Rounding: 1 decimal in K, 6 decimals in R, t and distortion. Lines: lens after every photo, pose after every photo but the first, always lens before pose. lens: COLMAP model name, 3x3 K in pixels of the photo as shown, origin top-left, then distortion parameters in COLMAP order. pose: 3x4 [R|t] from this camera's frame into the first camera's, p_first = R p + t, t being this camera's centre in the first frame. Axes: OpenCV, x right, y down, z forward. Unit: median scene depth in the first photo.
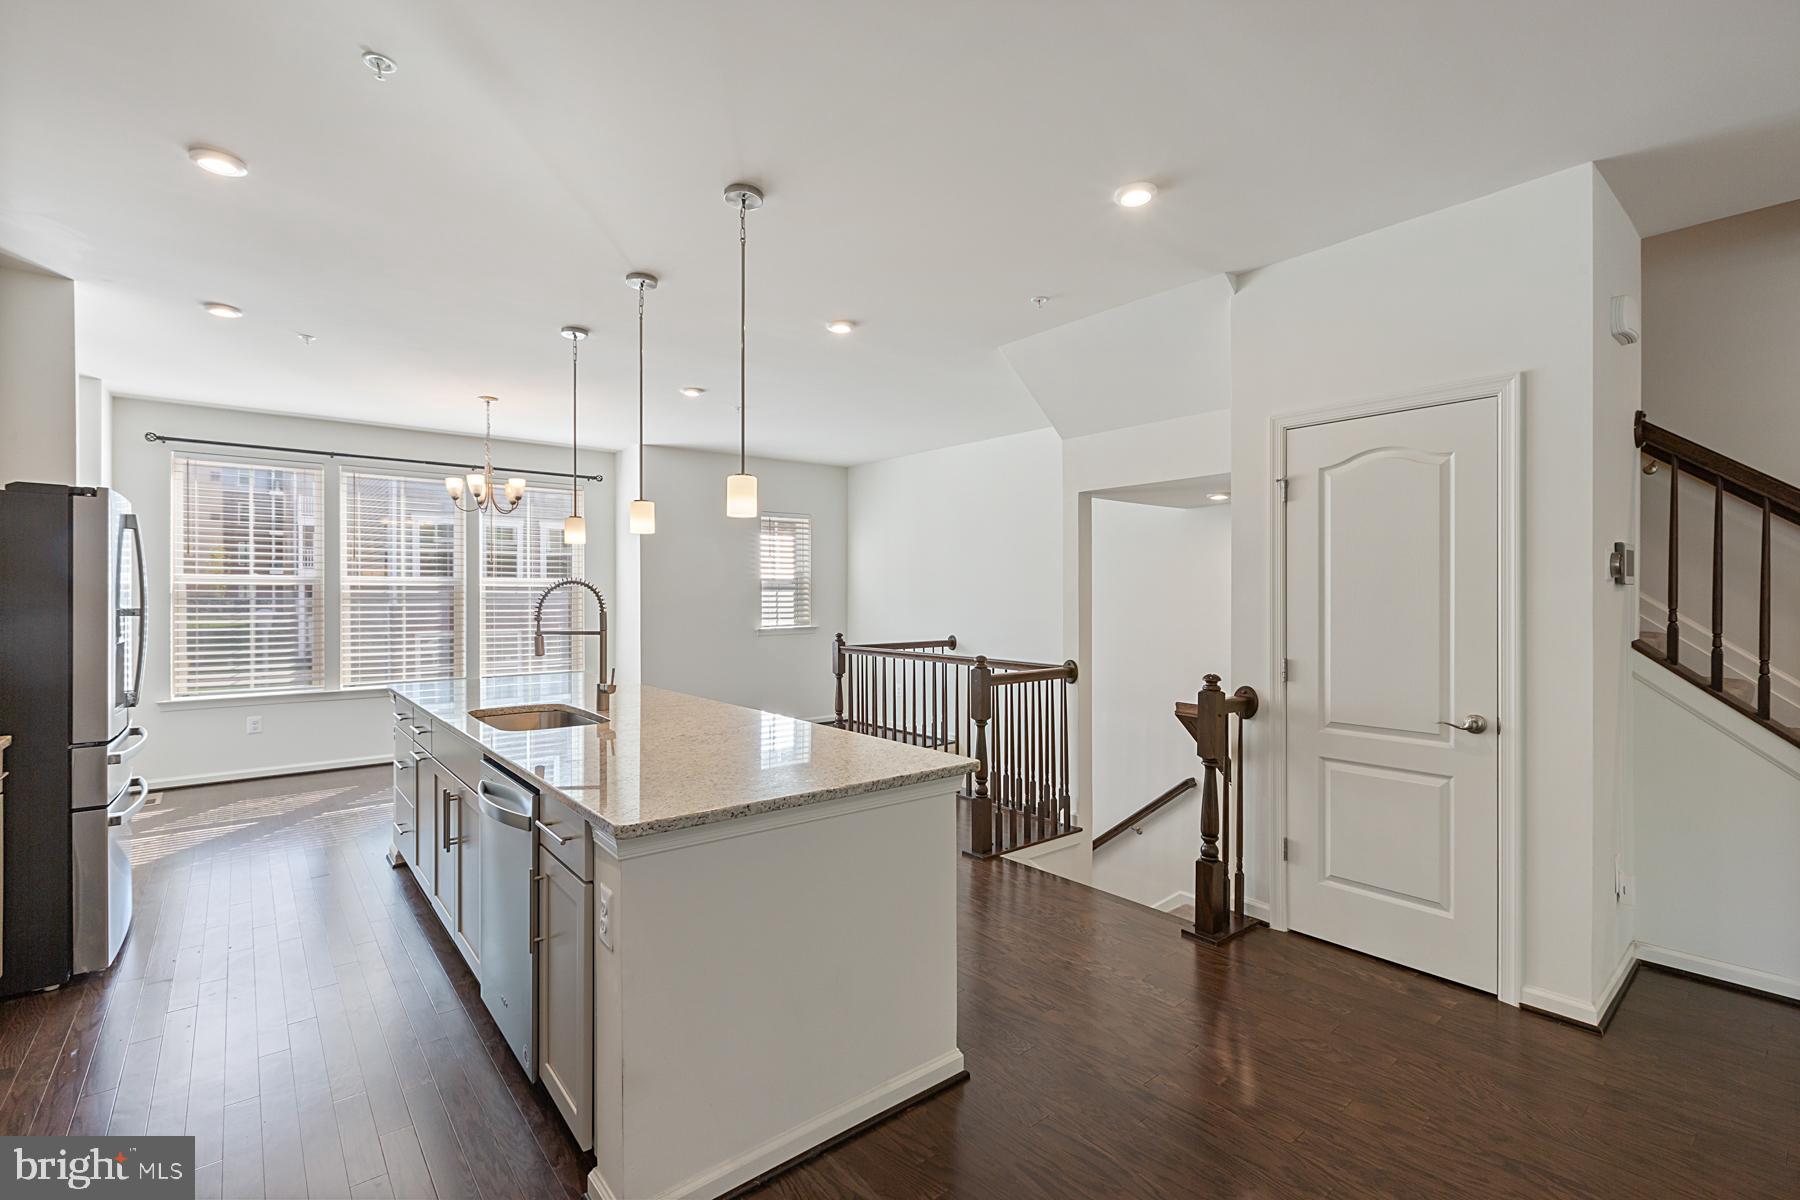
lens RADIAL K [[803.2, 0, 896.4], [0, 803.2, 595.5], [0, 0, 1]] dist [0.011544, 0.000053]
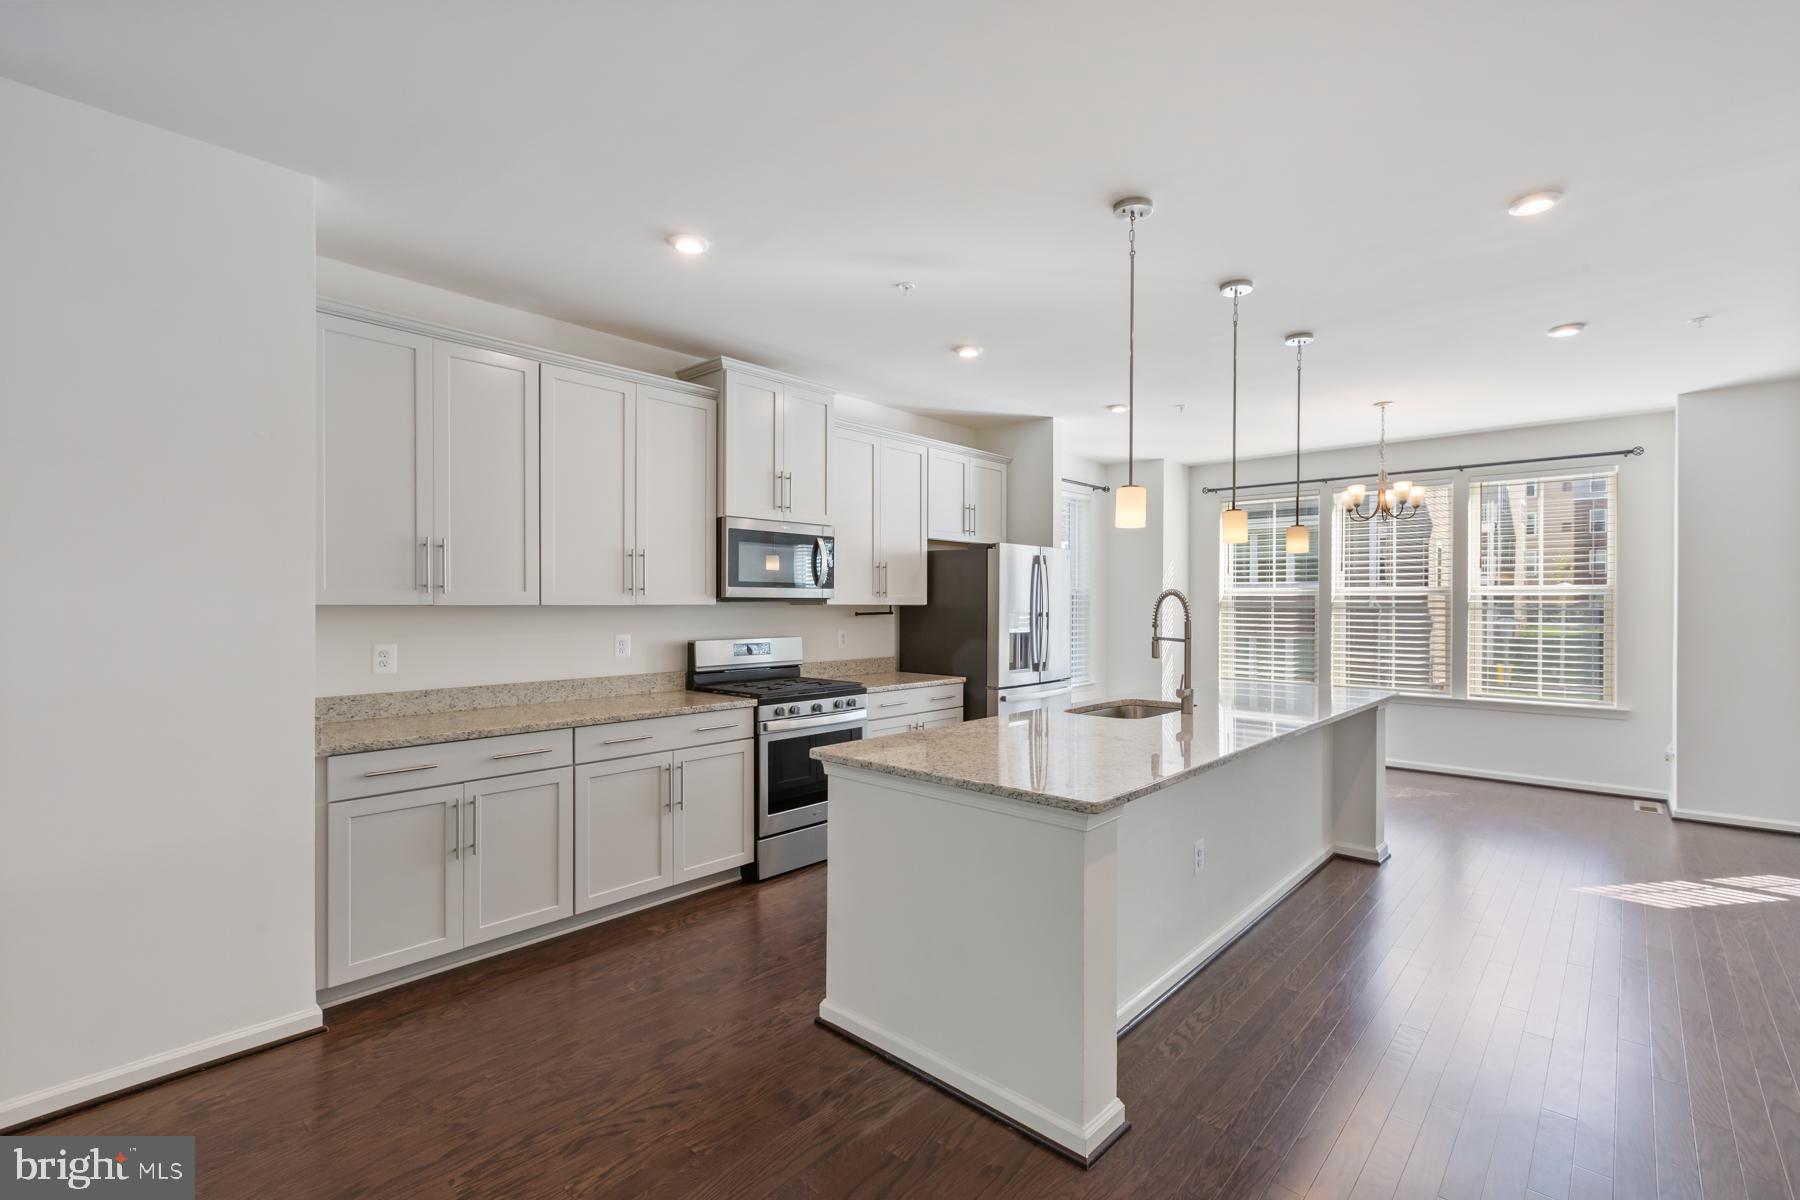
lens RADIAL K [[807.7, 0, 900.0], [0, 807.7, 600.0], [0, 0, 1]] dist [-0.000709, -0.000110]
pose [[0.137312, -0.001620, -0.990527, 0.370335], [-0.004520, 0.999987, -0.002262, -0.001792], [0.990518, 0.004788, 0.137303, 0.277642]]
